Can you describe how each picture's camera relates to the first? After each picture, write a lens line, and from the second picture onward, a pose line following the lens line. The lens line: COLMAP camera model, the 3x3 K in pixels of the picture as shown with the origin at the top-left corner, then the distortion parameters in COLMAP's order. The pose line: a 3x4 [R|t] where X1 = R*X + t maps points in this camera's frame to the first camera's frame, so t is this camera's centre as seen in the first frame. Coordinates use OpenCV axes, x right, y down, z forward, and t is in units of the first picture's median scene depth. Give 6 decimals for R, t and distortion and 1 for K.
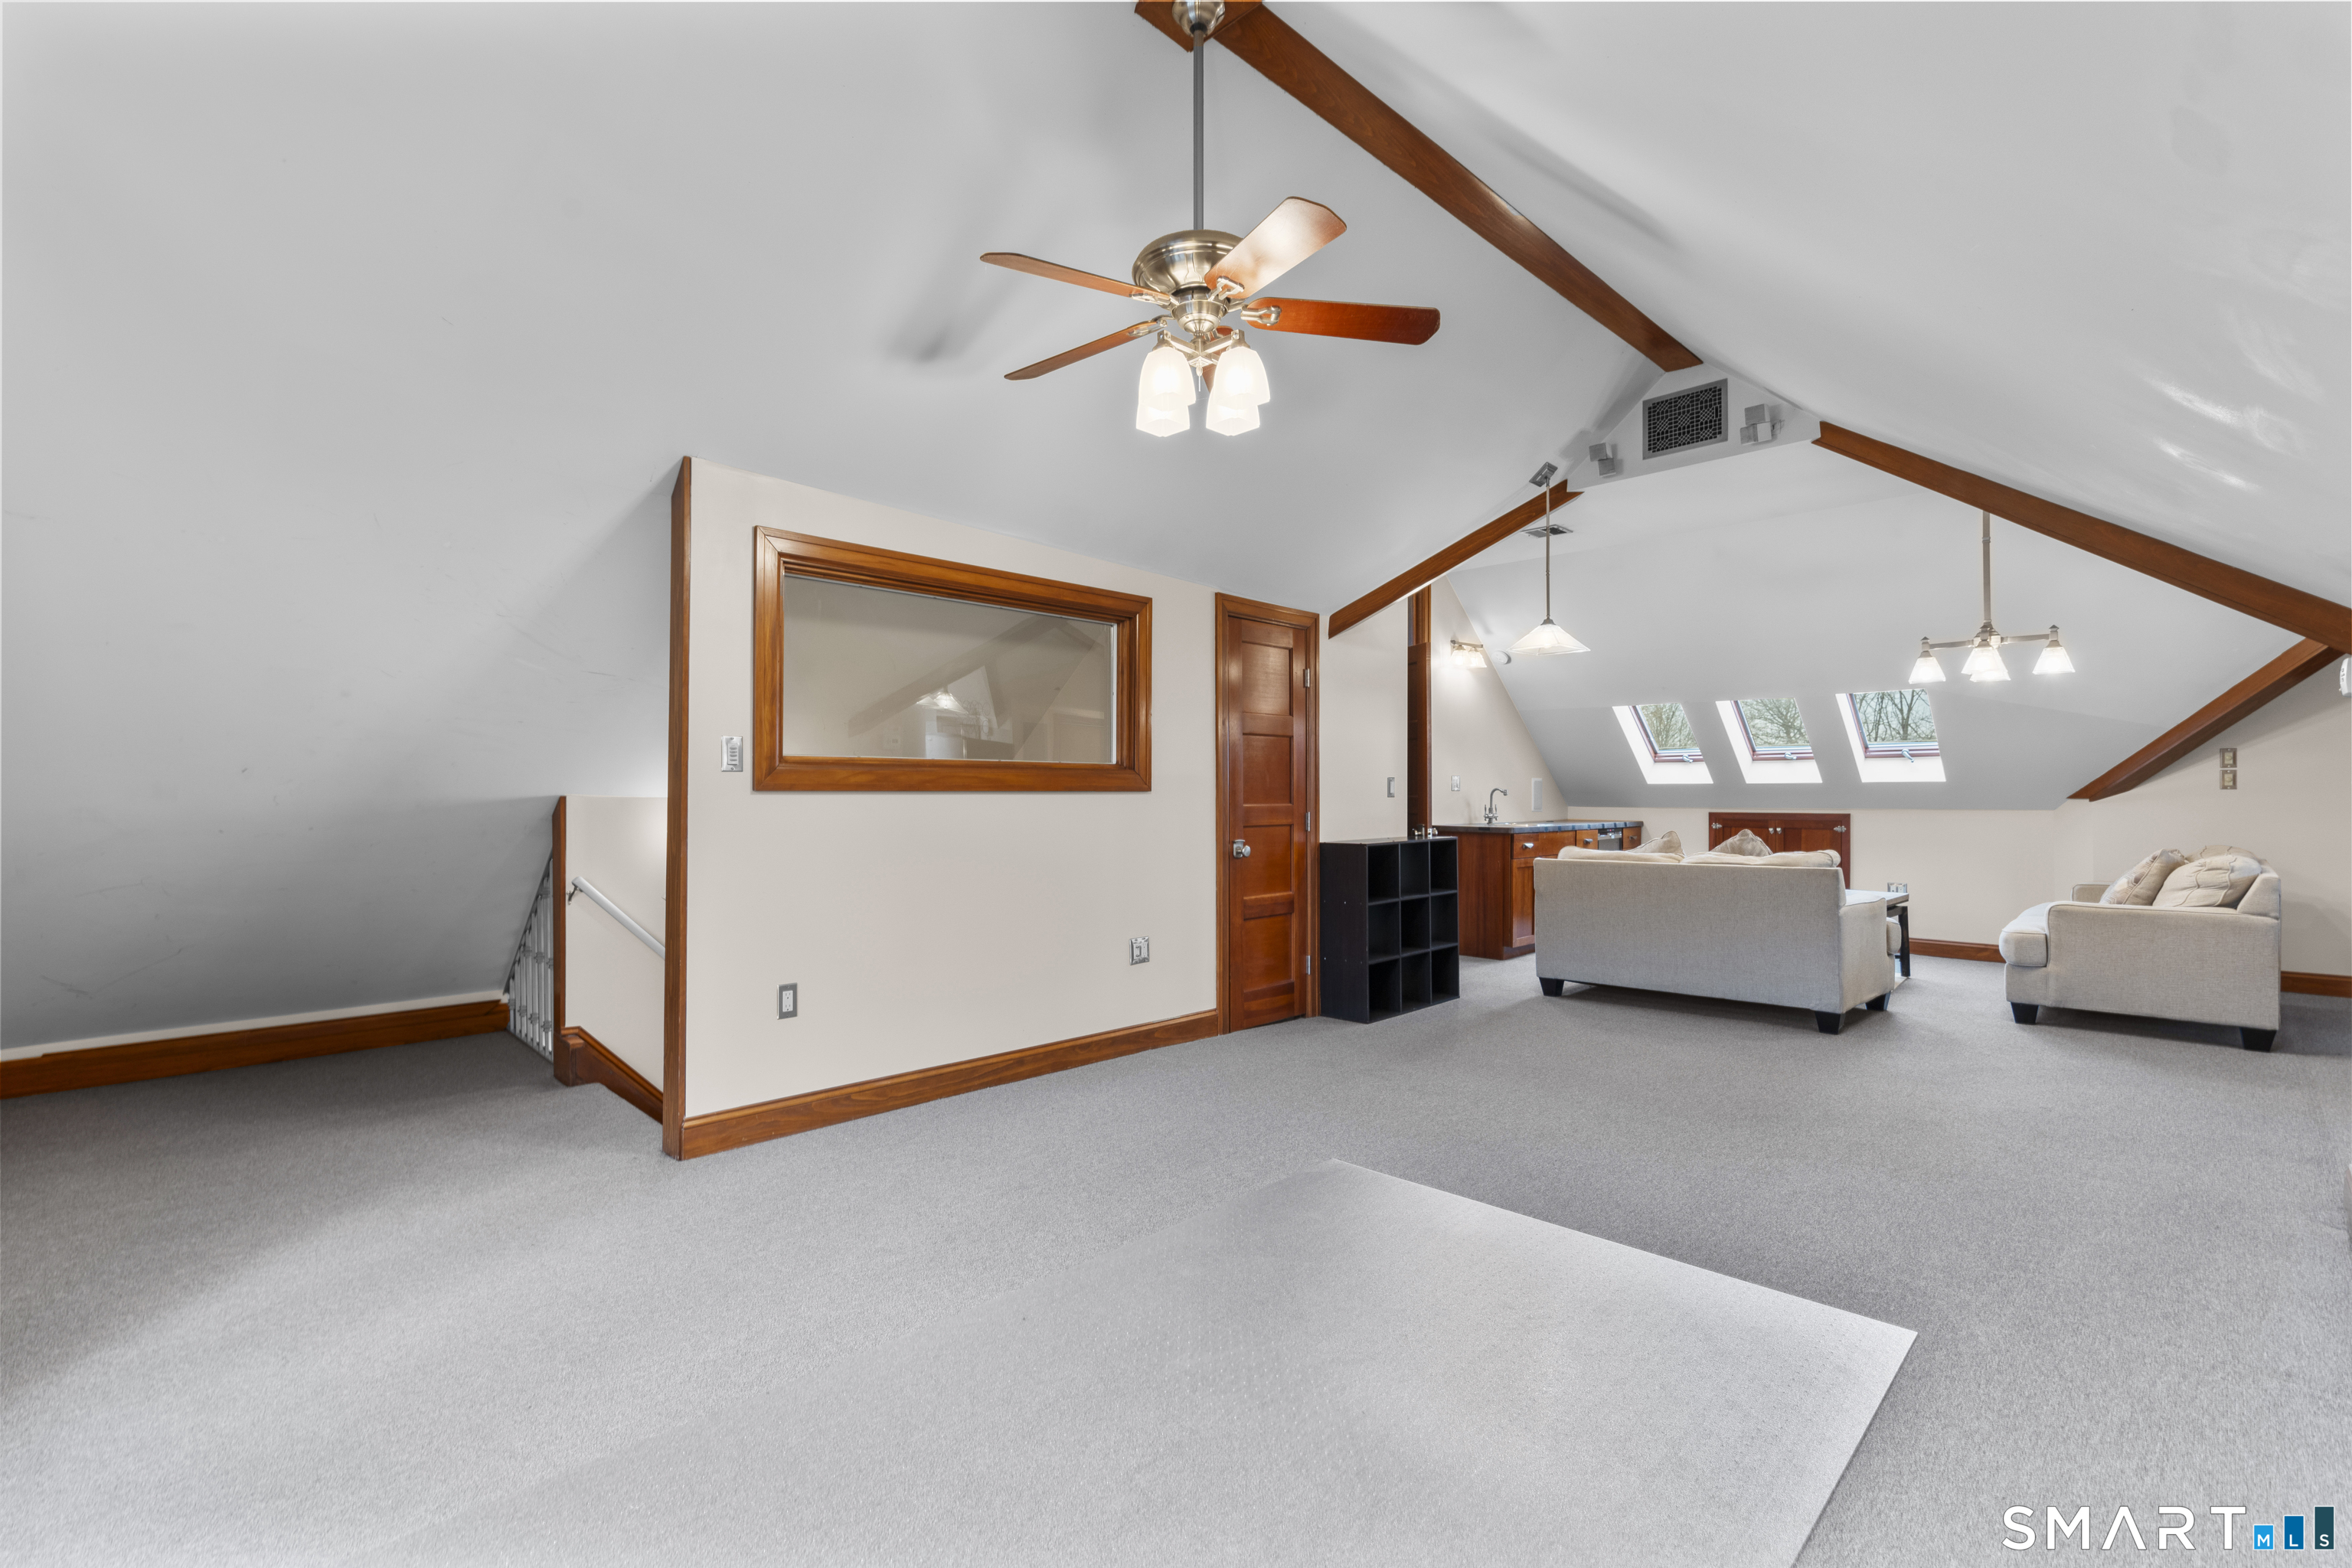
lens RADIAL K [[1048.7, 0, 1172.6], [0, 1048.7, 789.9], [0, 0, 1]] dist [-0.010779, 0.003544]
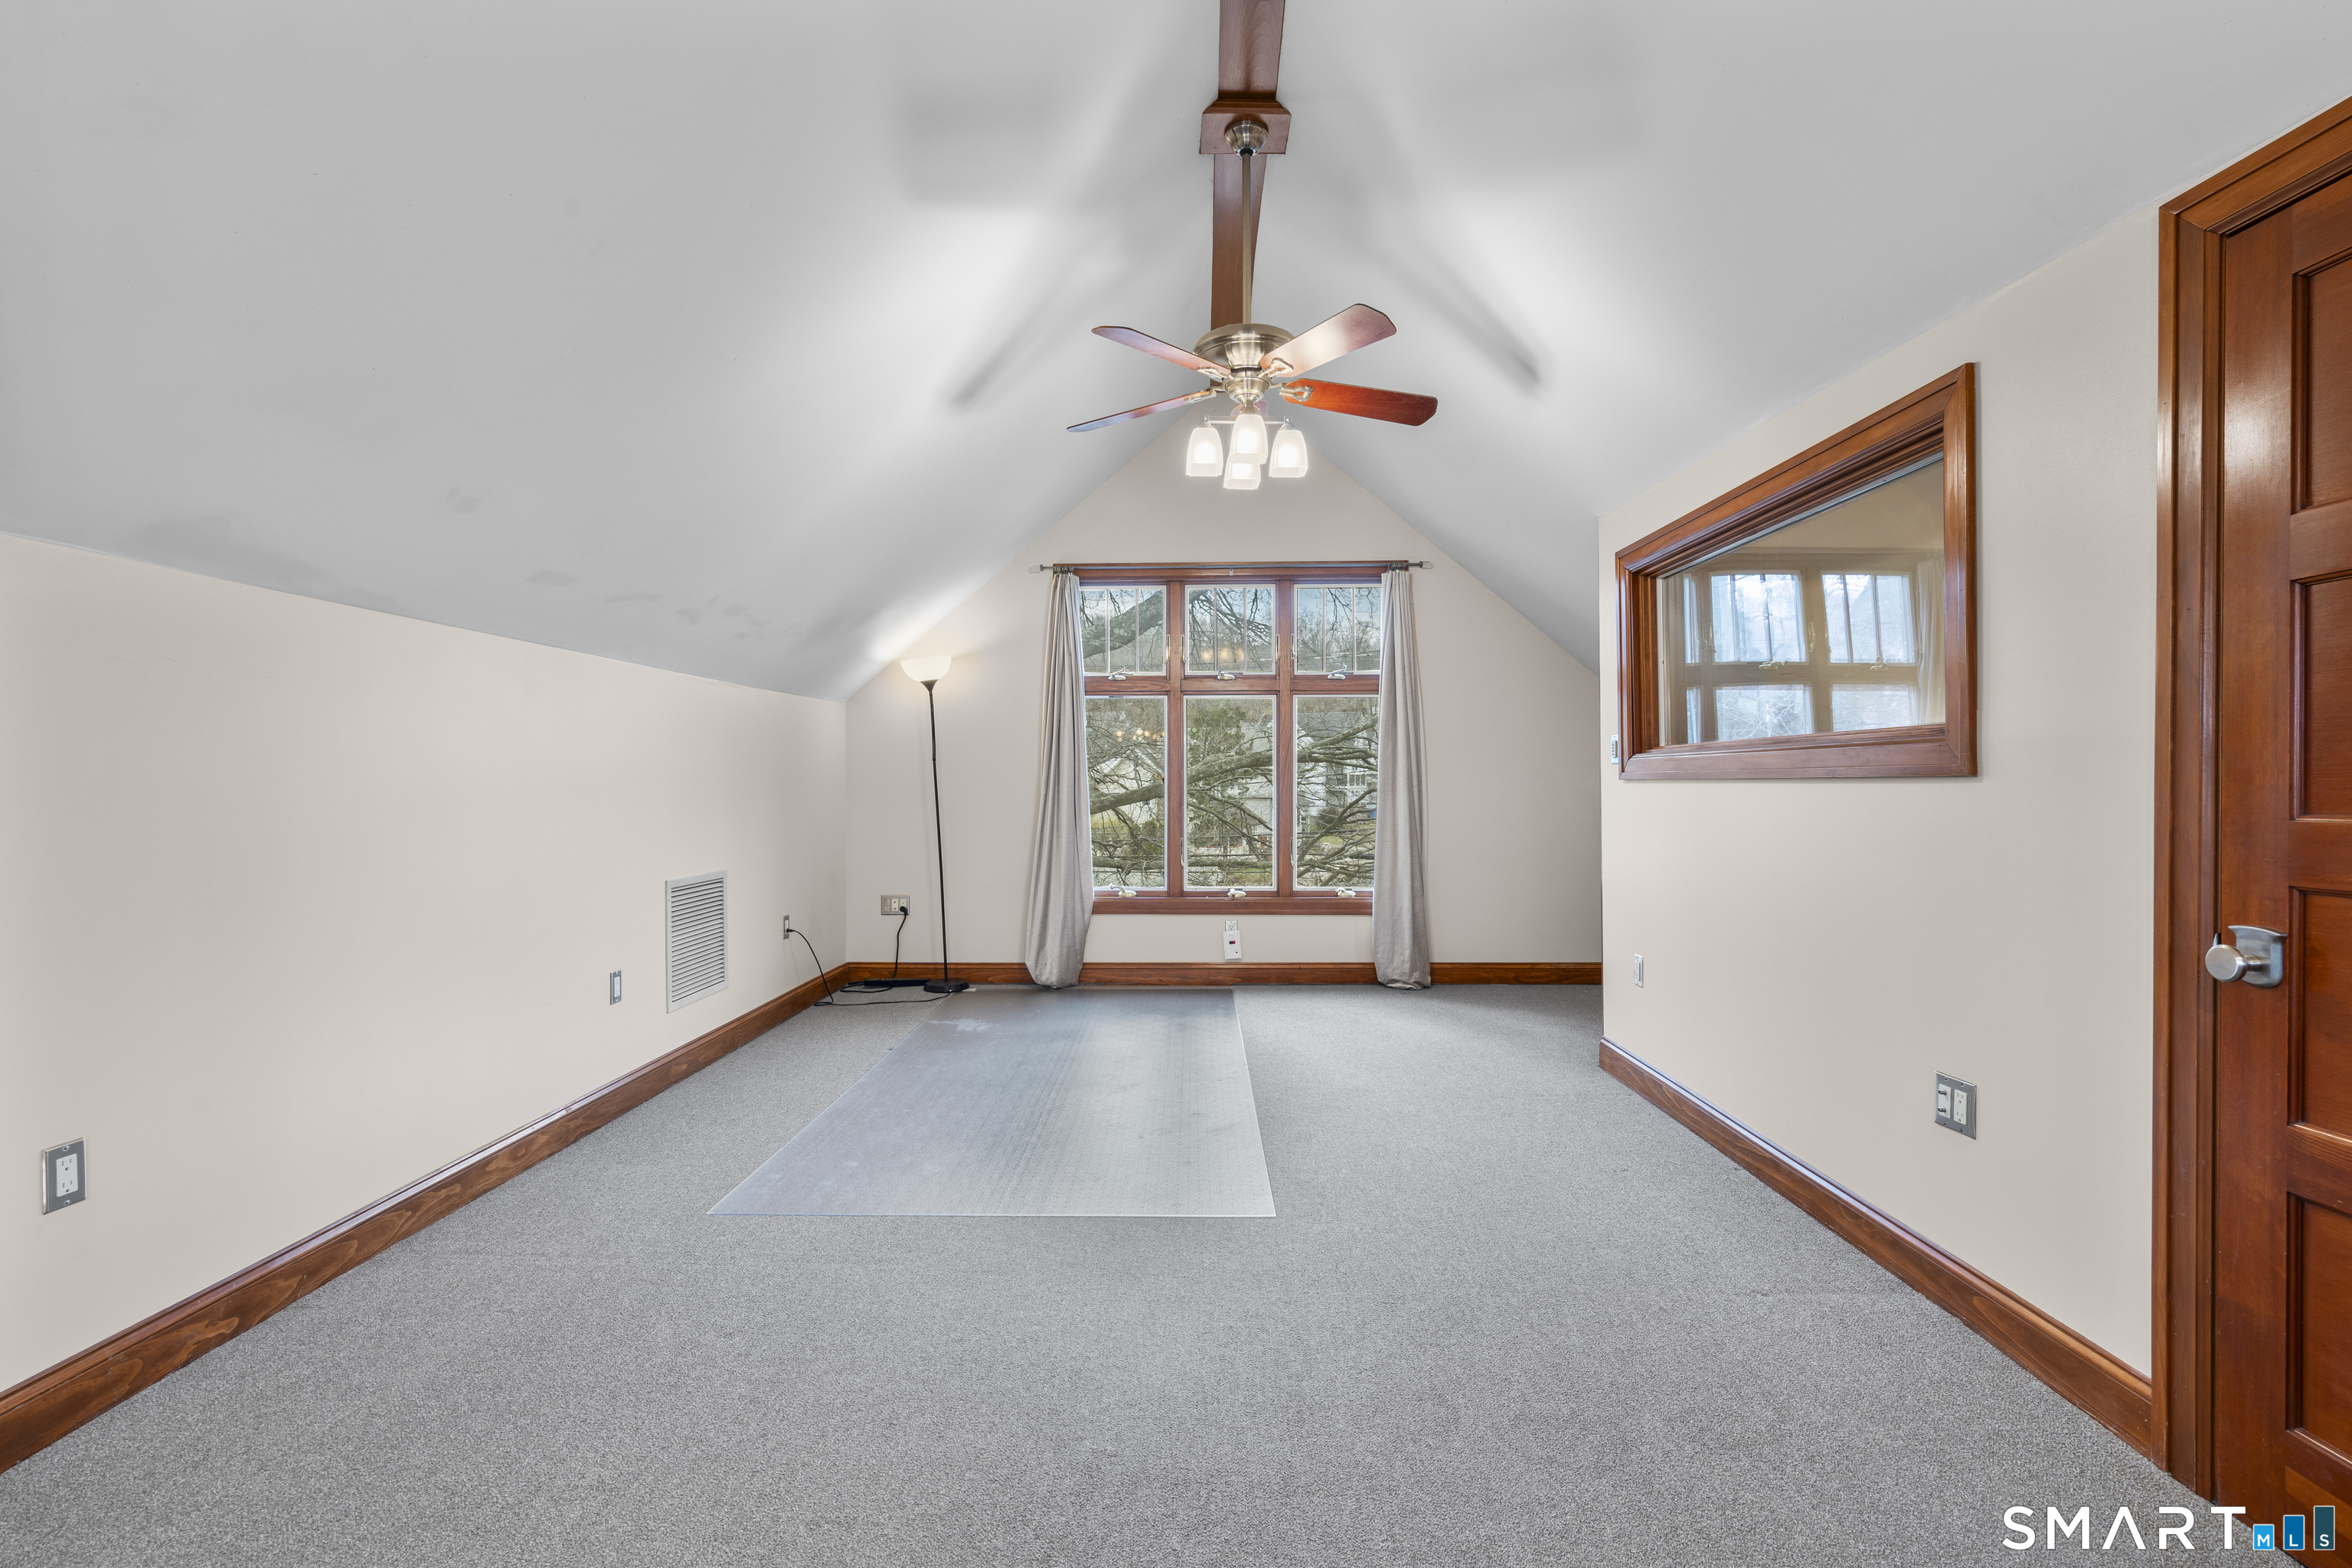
lens RADIAL K [[1048.7, 0, 1172.6], [0, 1048.7, 789.9], [0, 0, 1]] dist [-0.010779, 0.003544]
pose [[-0.720634, 0.005870, -0.693290, 0.568322], [0.005818, 0.999980, 0.002418, 0.004309], [0.693291, -0.002291, -0.720654, 1.108113]]
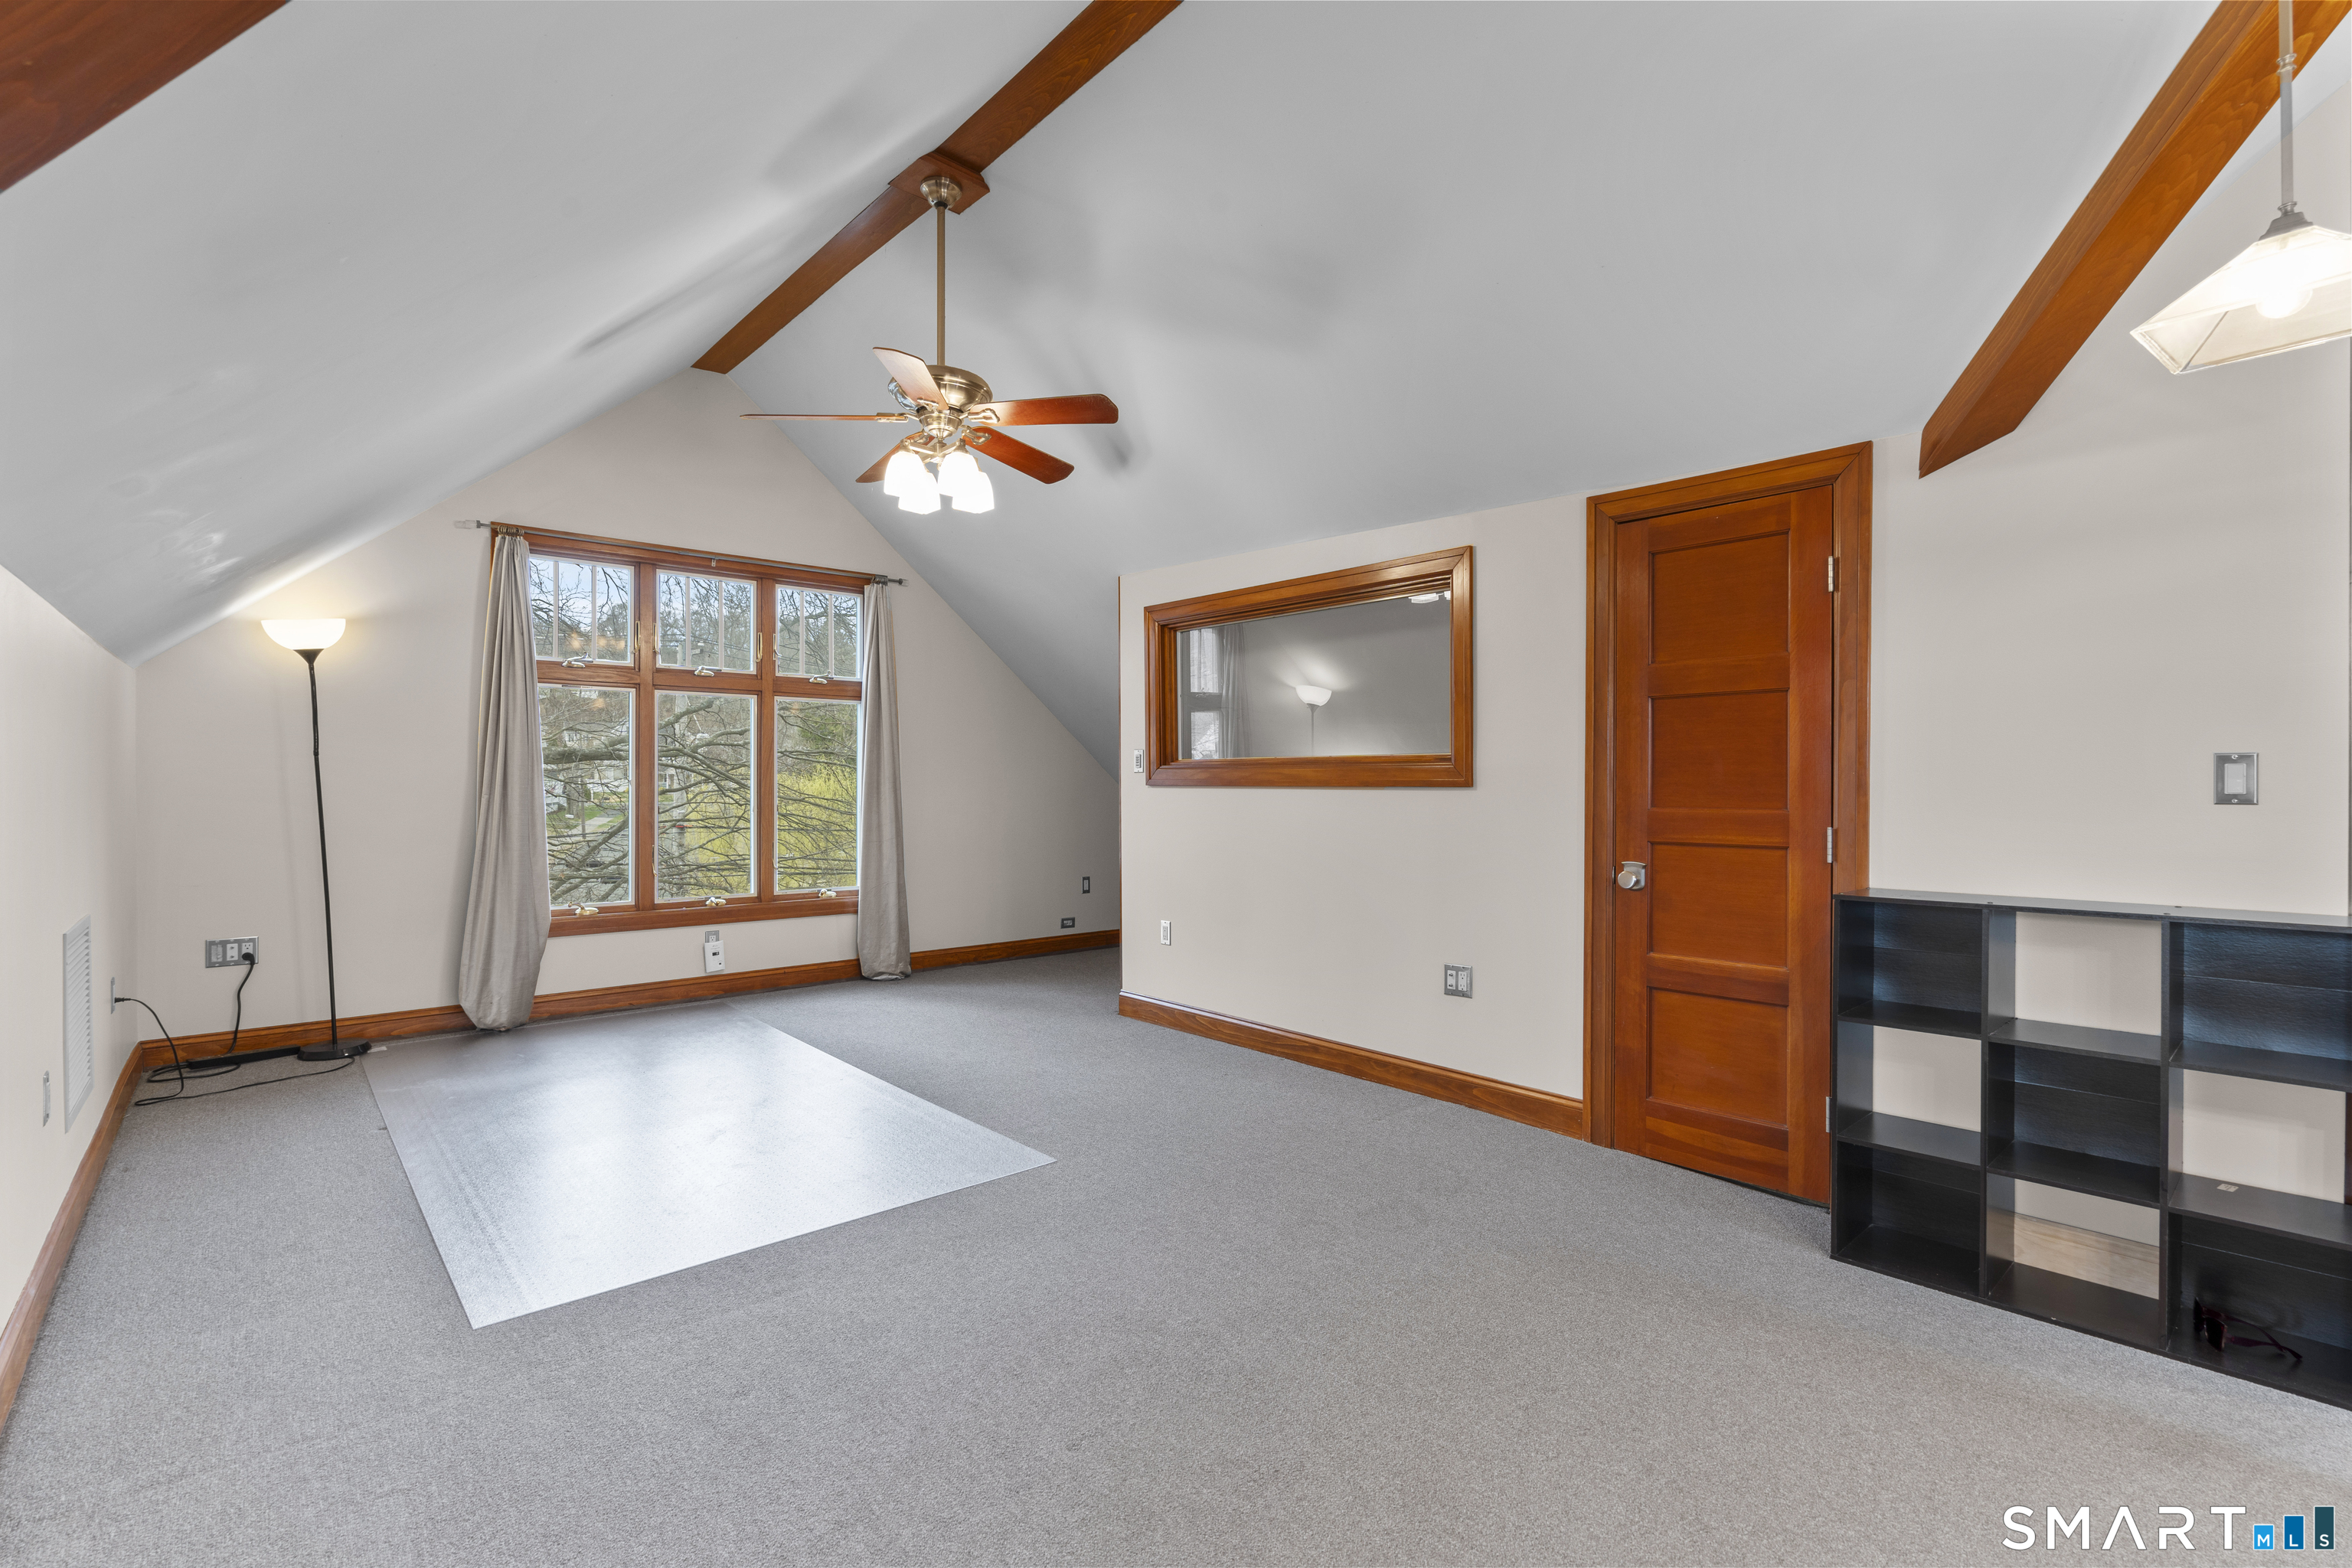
lens RADIAL K [[1048.7, 0, 1172.6], [0, 1048.7, 789.9], [0, 0, 1]] dist [-0.010779, 0.003544]
pose [[-0.059407, 0.006349, -0.998214, 0.806677], [0.002609, 0.999977, 0.006205, -0.001818], [0.998230, -0.002236, -0.059422, 0.834805]]
